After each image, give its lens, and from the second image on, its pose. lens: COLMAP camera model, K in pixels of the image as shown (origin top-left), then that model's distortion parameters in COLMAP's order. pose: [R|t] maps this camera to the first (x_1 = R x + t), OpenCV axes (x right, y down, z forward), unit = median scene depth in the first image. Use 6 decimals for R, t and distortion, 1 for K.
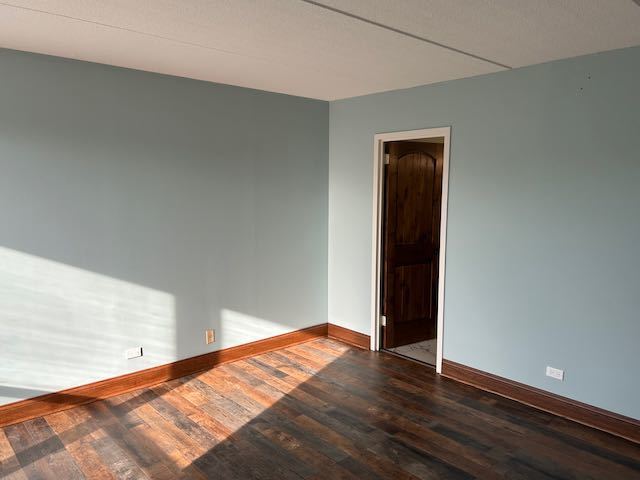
lens RADIAL K [[493.4, 0, 321.2], [0, 493.4, 245.7], [0, 0, 1]] dist [0.044436, -0.046102]
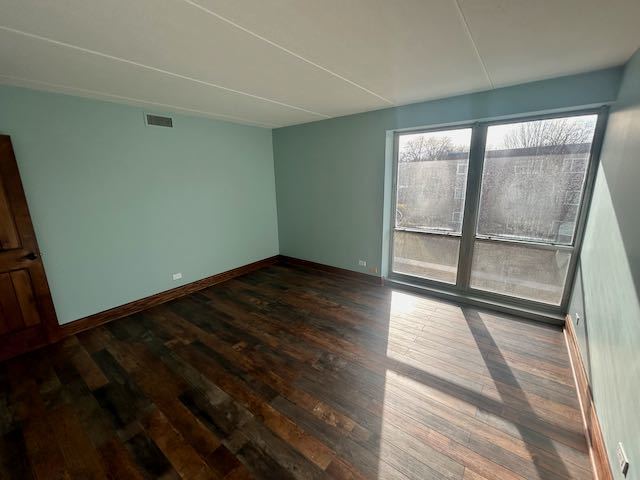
lens RADIAL K [[267.6, 0, 320.0], [0, 267.6, 240.0], [0, 0, 1]] dist [-0.002563, -0.000024]
pose [[-0.982876, 0.054650, -0.175978, 0.024037], [-0.009620, 0.938489, 0.345174, -0.146260], [0.184017, 0.340956, -0.921893, 1.211019]]
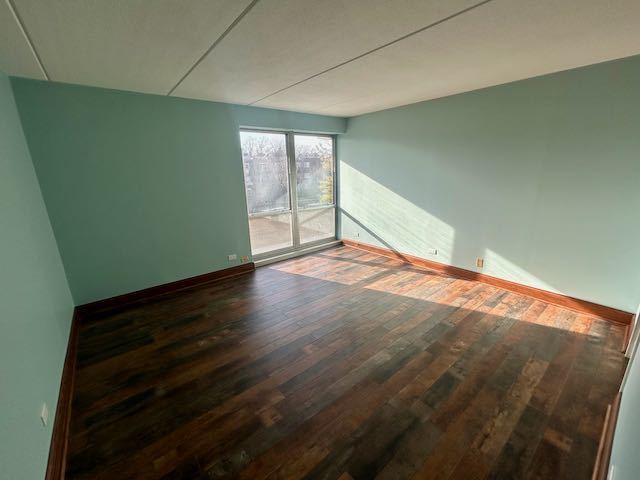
lens RADIAL K [[267.6, 0, 320.0], [0, 267.6, 240.0], [0, 0, 1]] dist [-0.002563, -0.000024]
pose [[-0.051882, 0.260808, -0.963996, 0.694735], [-0.100502, 0.959032, 0.264873, -0.065411], [0.993583, 0.110625, -0.023545, 0.614062]]
